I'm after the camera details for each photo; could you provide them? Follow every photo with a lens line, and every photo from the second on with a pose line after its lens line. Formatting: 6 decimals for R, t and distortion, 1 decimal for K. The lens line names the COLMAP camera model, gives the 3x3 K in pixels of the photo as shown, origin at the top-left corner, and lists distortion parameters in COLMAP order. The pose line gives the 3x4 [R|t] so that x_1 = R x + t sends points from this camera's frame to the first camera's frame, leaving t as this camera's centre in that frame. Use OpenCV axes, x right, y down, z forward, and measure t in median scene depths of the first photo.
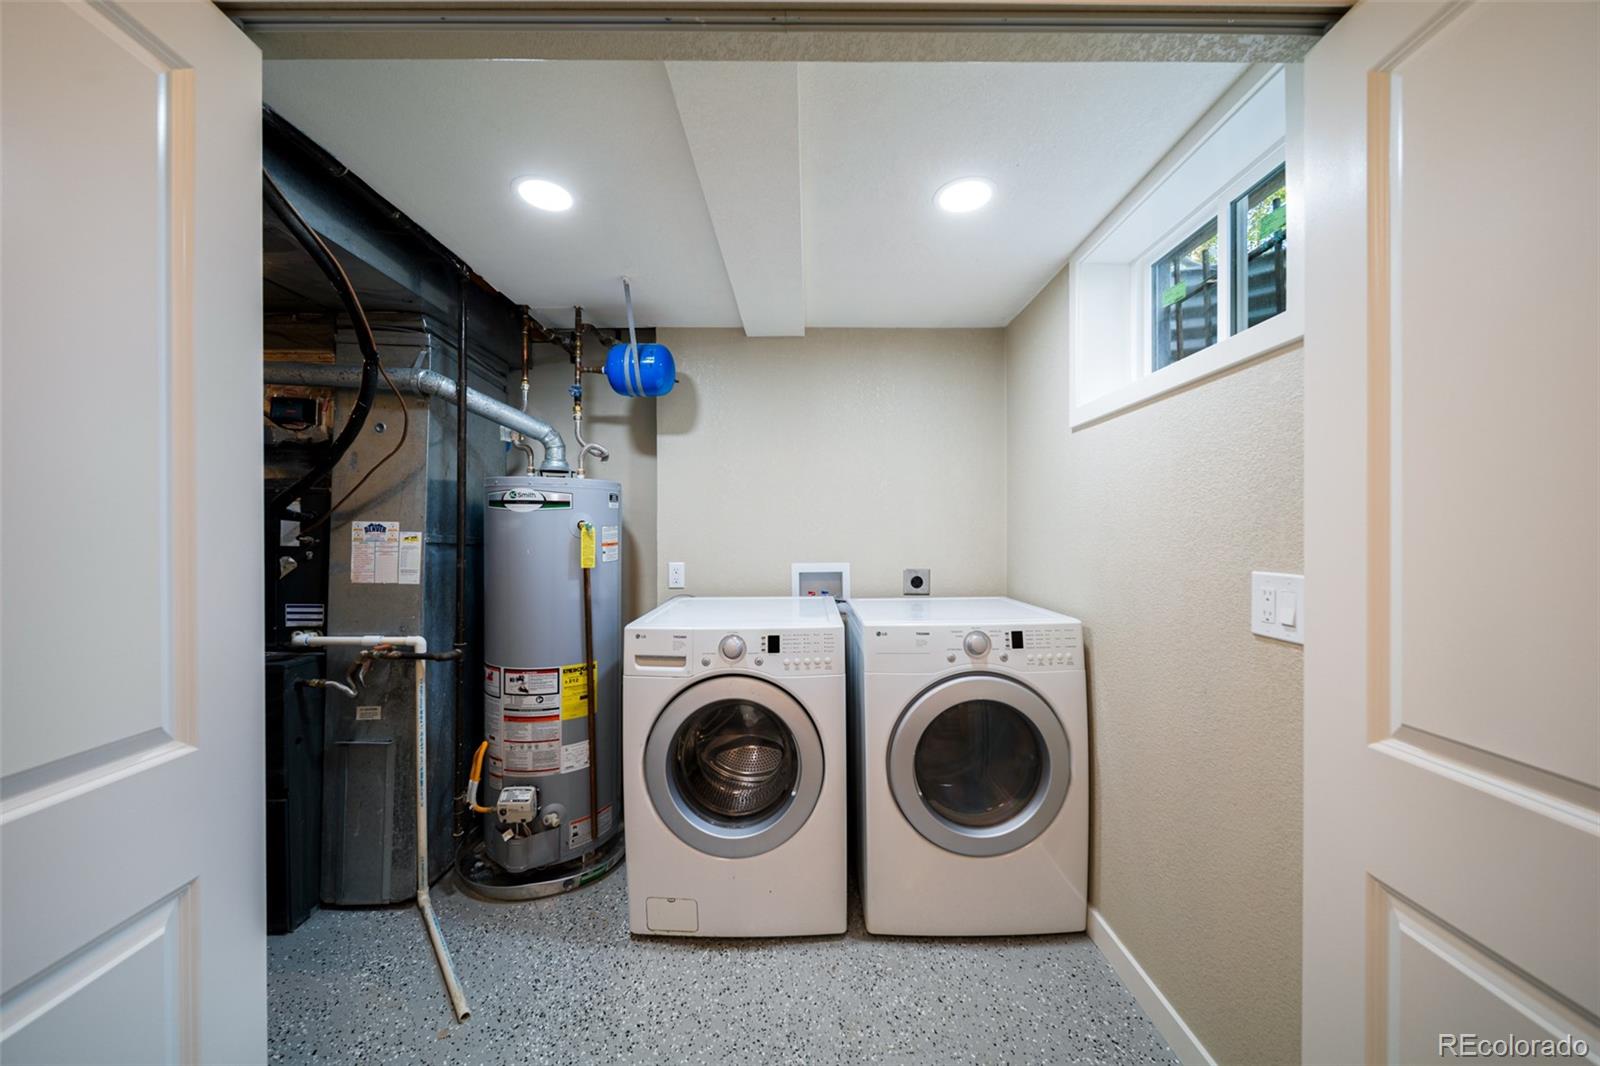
lens RADIAL K [[557.9, 0, 799.3], [0, 557.9, 536.1], [0, 0, 1]] dist [0.000032, -0.001210]
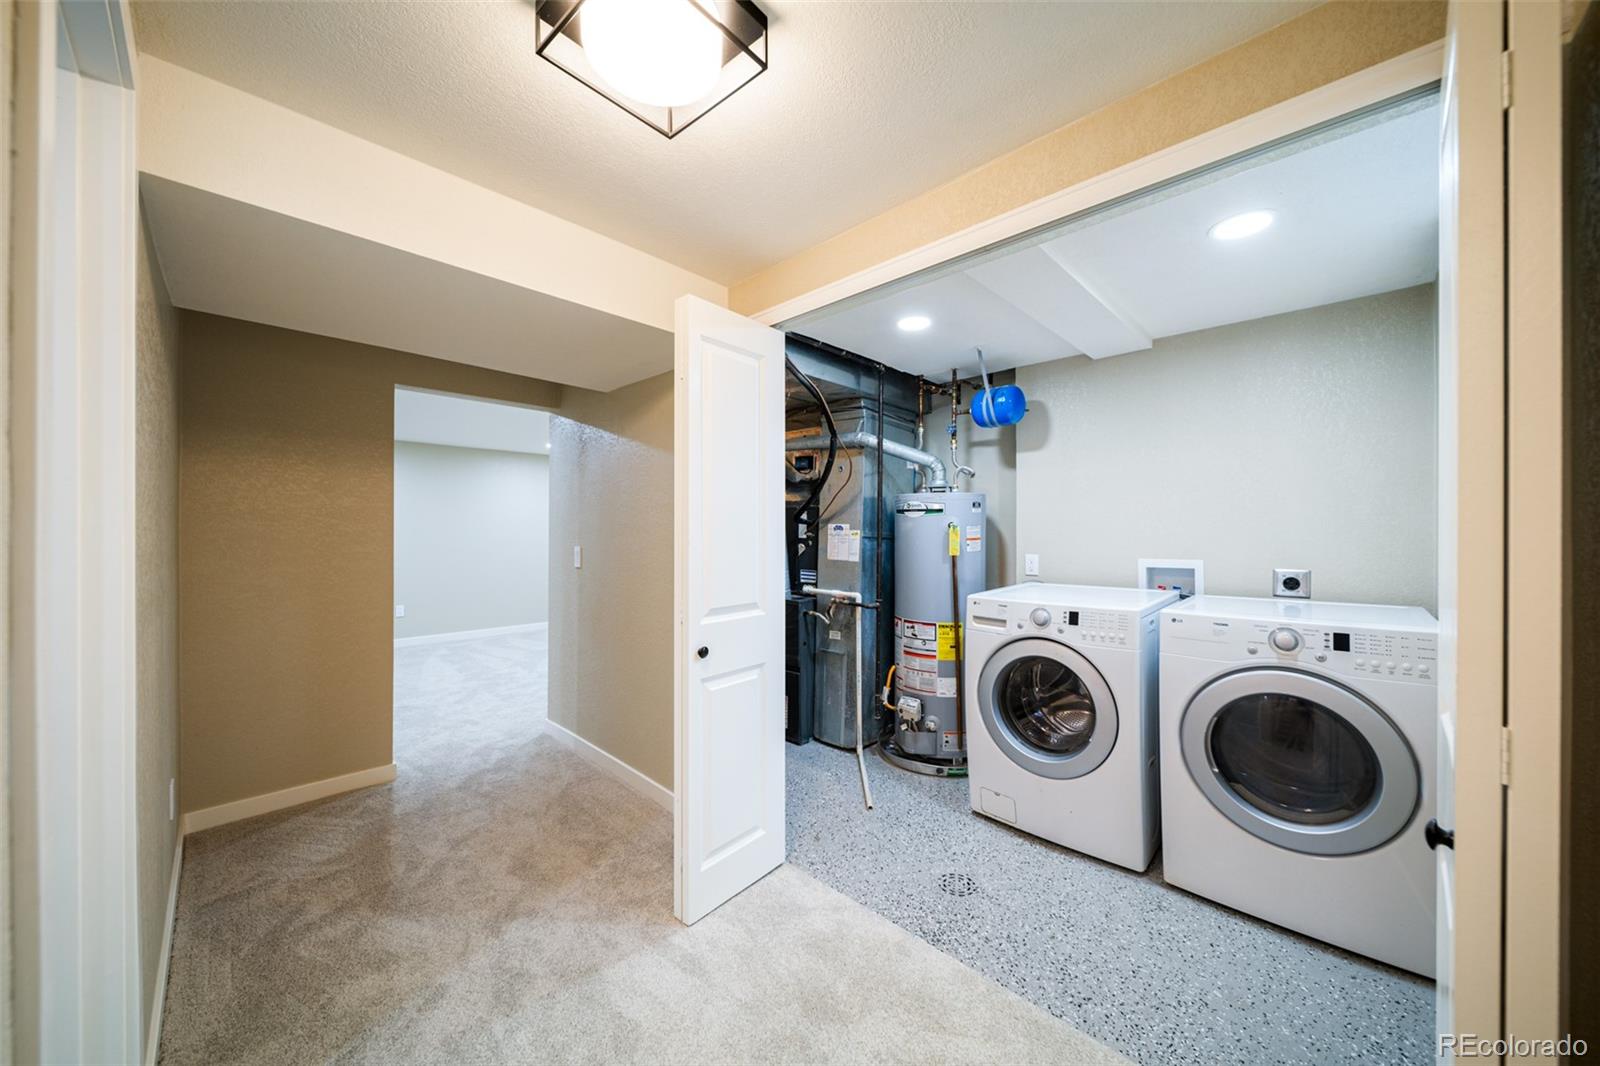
lens RADIAL K [[557.9, 0, 798.9], [0, 557.9, 527.9], [0, 0, 1]] dist [0.000032, -0.001210]
pose [[0.716237, -0.002494, -0.697853, 0.350498], [-0.002631, 0.999977, -0.006275, -0.003334], [0.697852, 0.006330, 0.716214, -0.314037]]
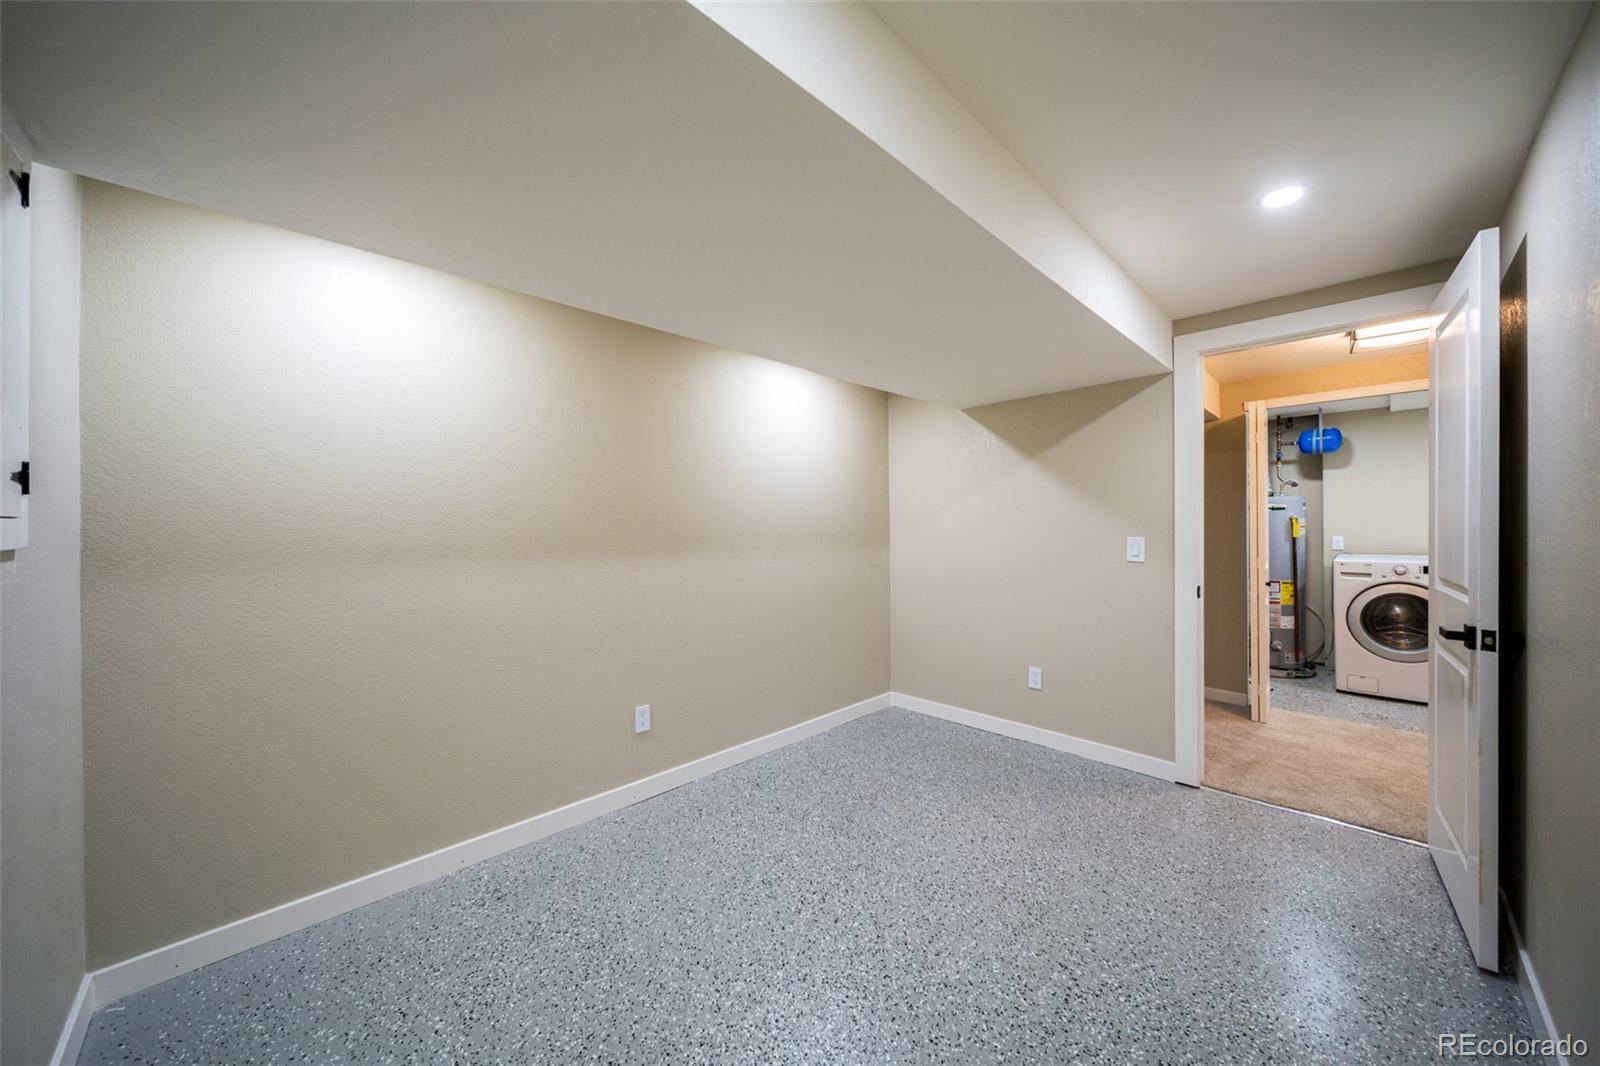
lens RADIAL K [[557.9, 0, 806.8], [0, 557.9, 529.1], [0, 0, 1]] dist [0.000032, -0.001210]
pose [[0.703734, 0.000397, -0.710464, -0.185643], [-0.000672, 1.000000, -0.000107, 0.029302], [0.710464, 0.000553, 0.703734, -2.057122]]
